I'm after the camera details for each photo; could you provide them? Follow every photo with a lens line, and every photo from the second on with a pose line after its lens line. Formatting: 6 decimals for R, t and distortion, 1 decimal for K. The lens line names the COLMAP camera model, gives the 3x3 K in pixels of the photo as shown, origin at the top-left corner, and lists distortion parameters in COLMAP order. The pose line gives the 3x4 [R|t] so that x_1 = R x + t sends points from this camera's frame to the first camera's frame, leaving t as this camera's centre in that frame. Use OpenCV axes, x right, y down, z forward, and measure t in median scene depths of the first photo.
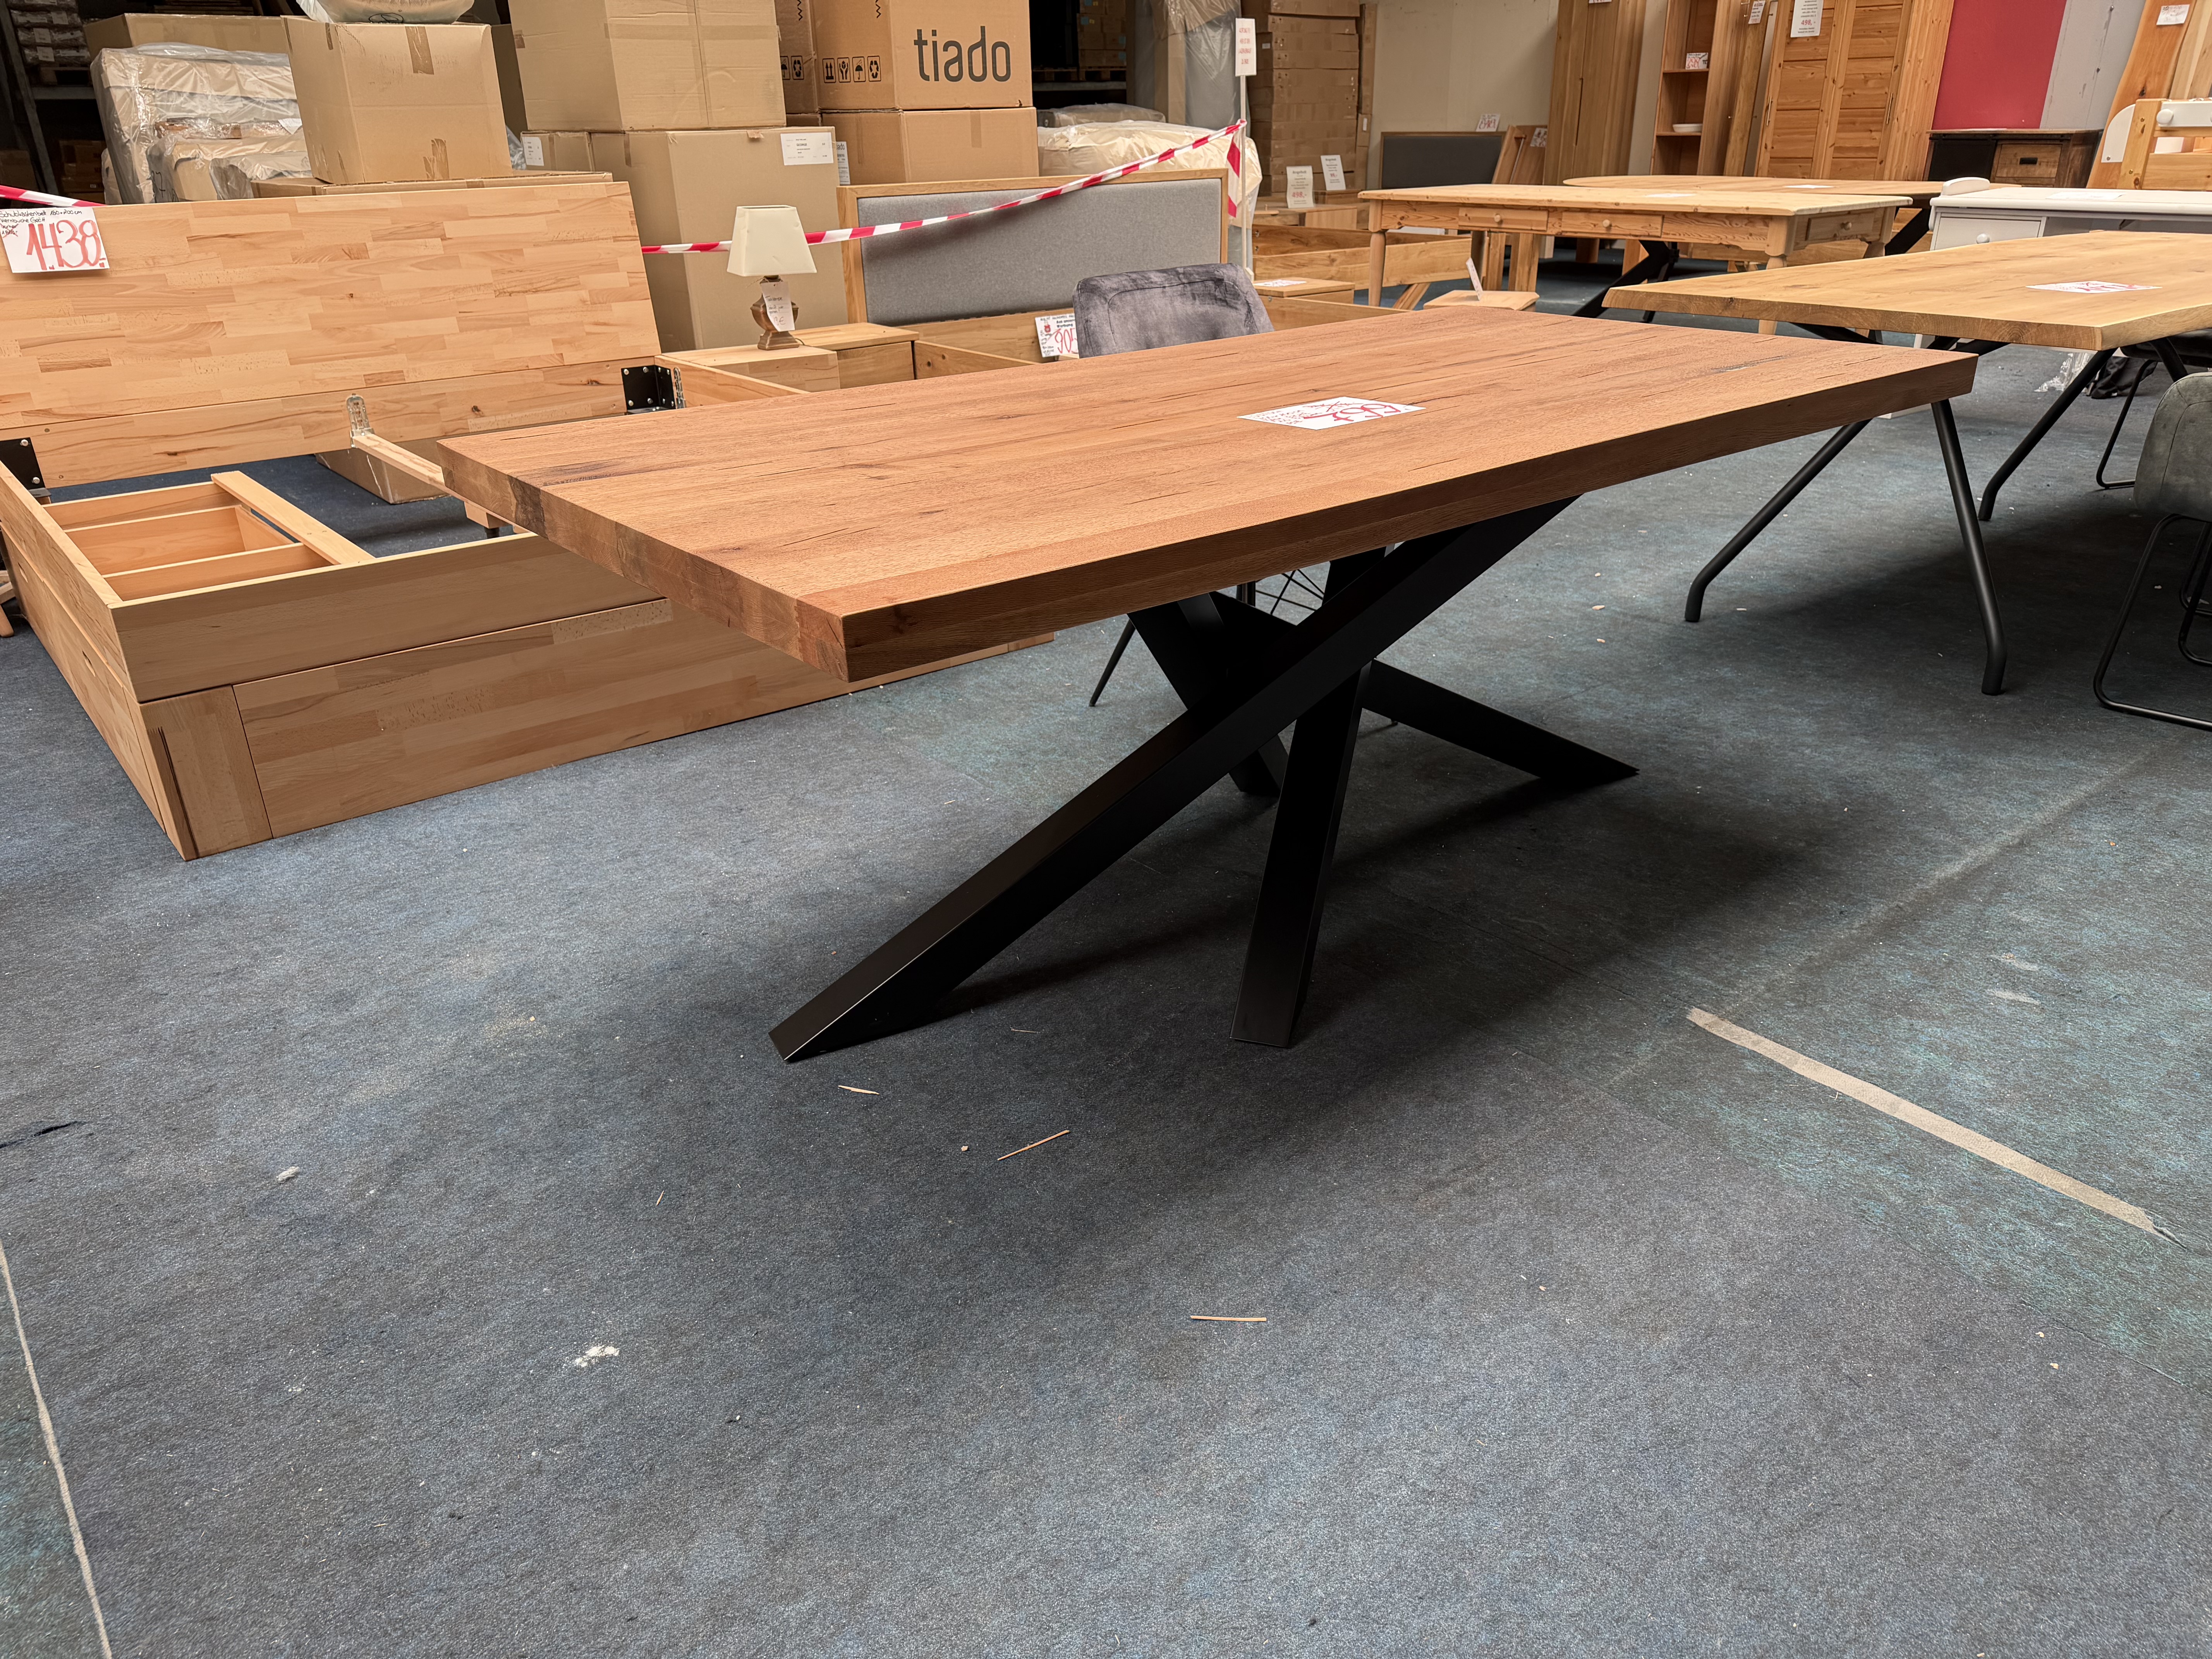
lens RADIAL K [[1583.6, 0, 1106.0], [0, 1583.6, 829.5], [0, 0, 1]] dist [-0.005257, -0.002668]
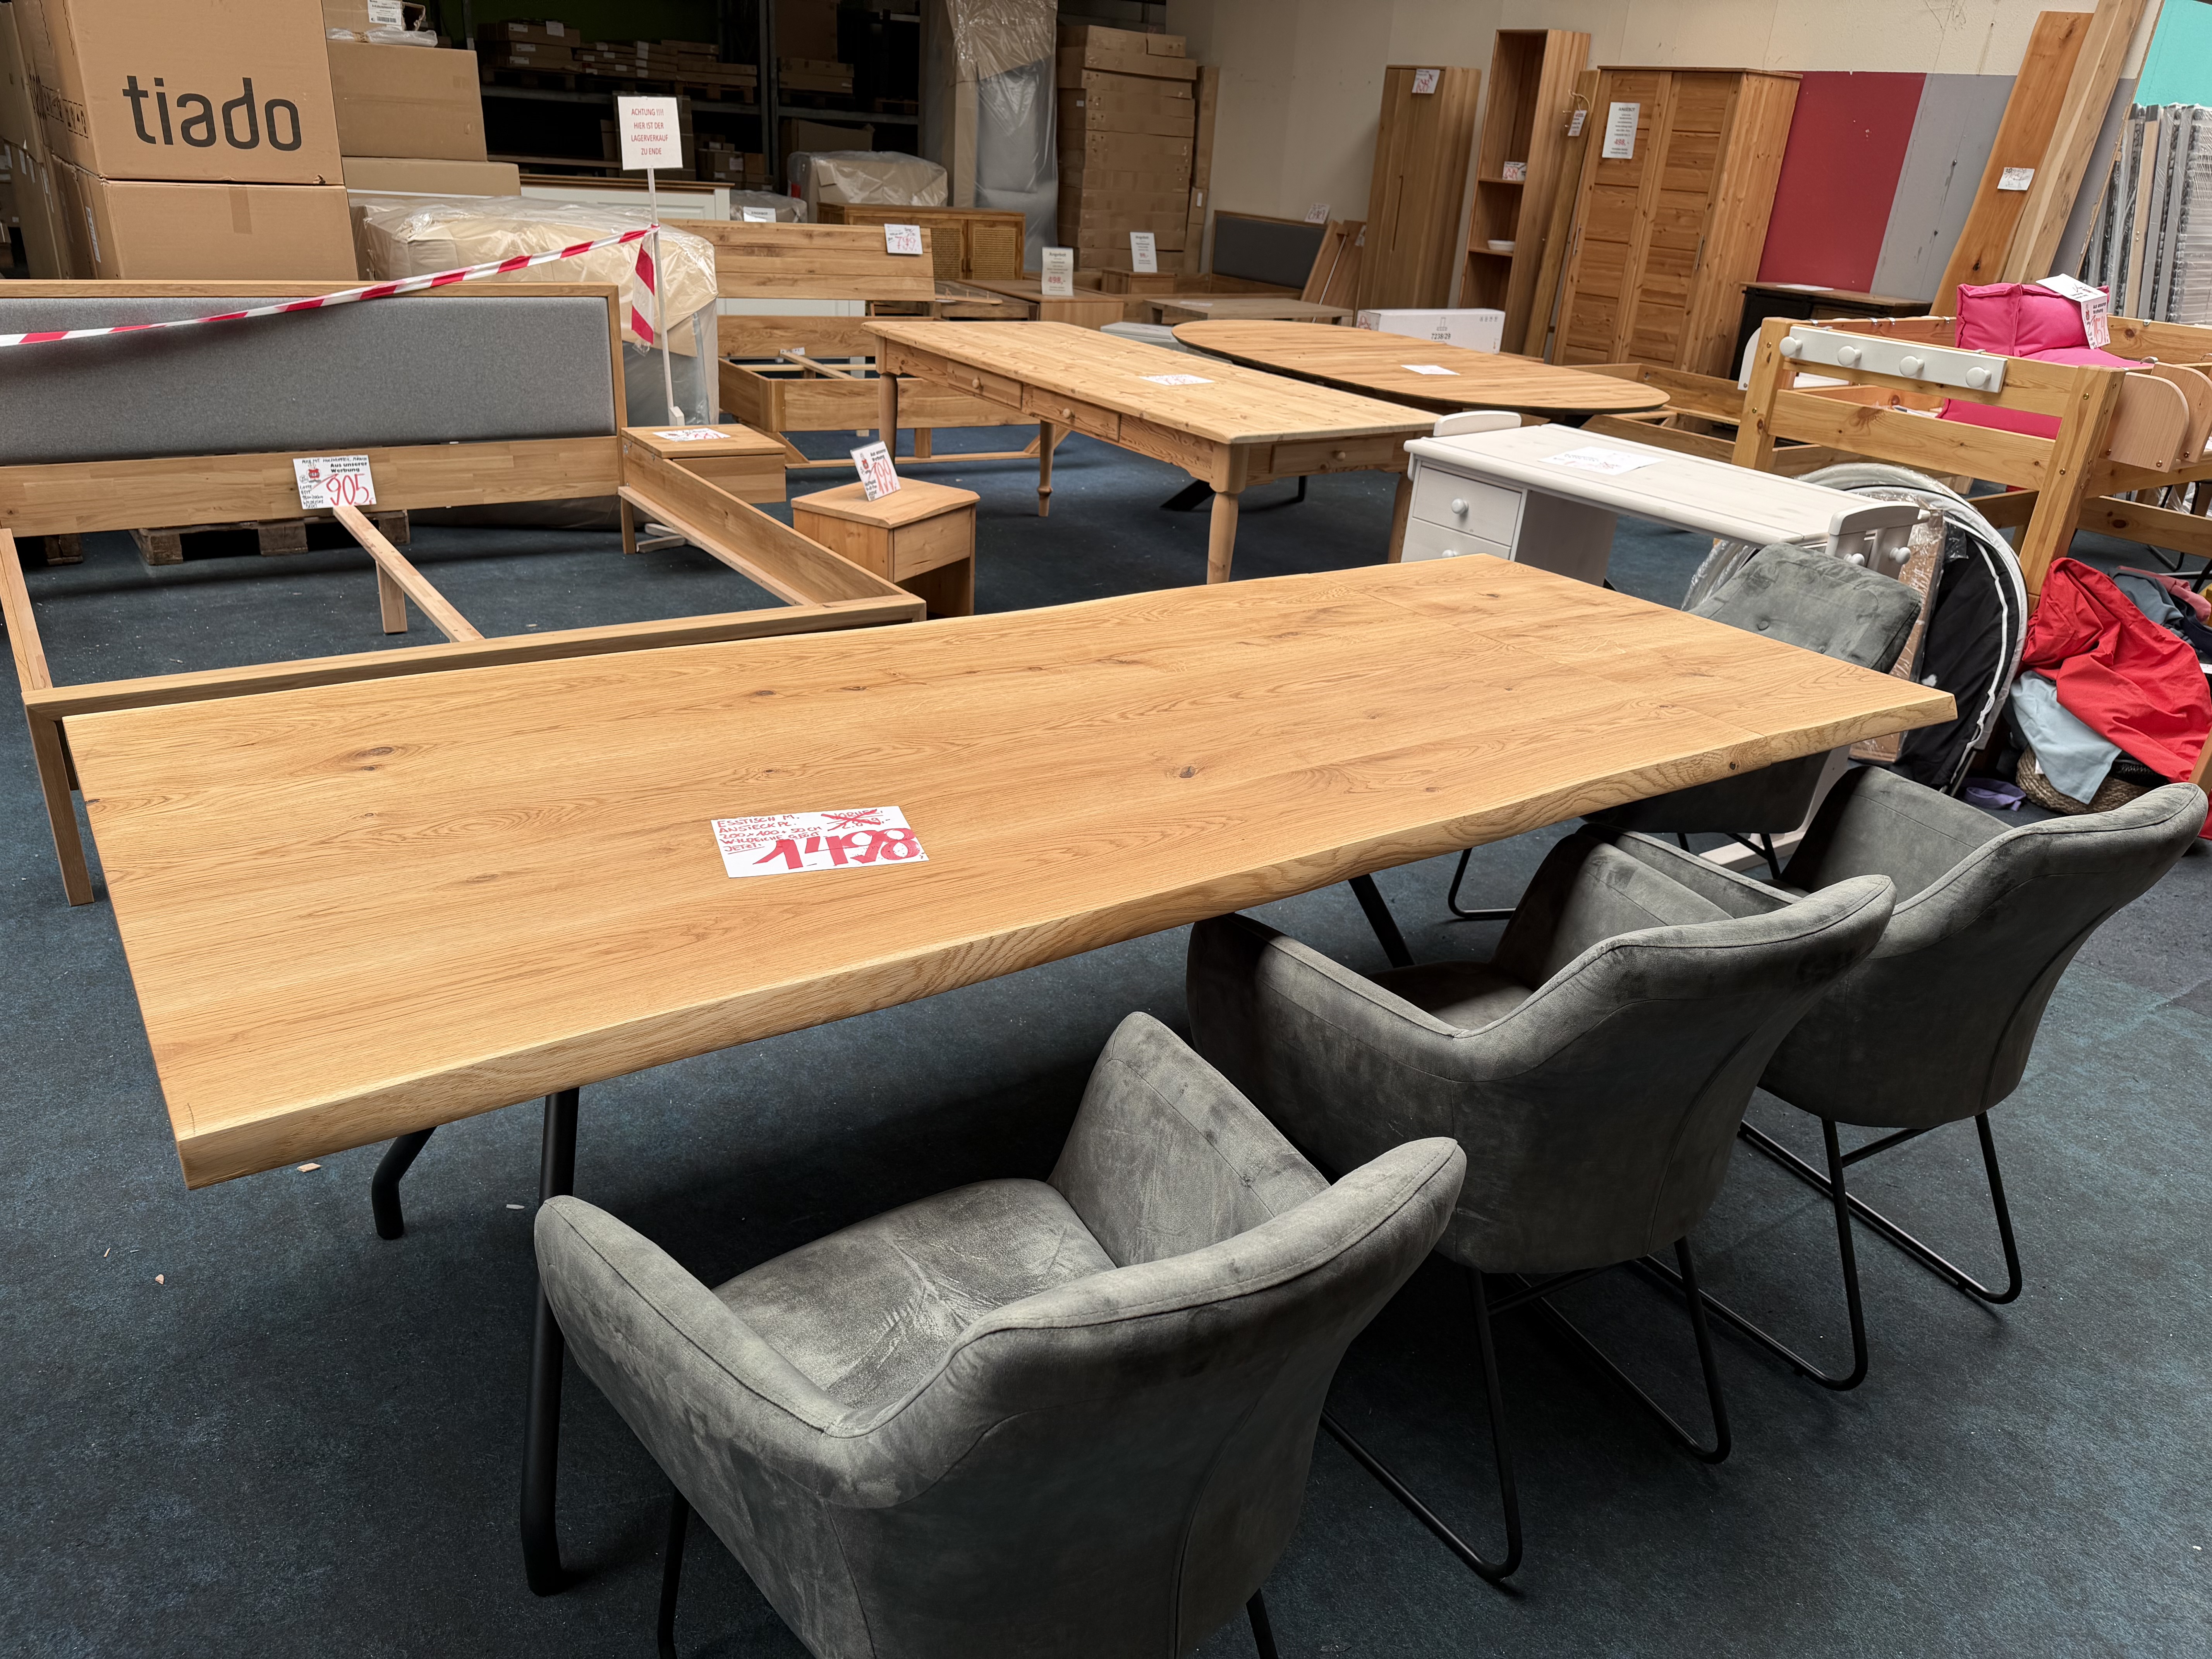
lens RADIAL K [[1560.4, 0, 1101.8], [0, 1560.4, 796.6], [0, 0, 1]] dist [0.038696, -0.037046]
pose [[0.993700, 0.108408, -0.028418, 0.230577], [-0.108963, 0.993869, -0.018761, -0.113395], [0.026209, 0.021739, 0.999420, 0.150006]]
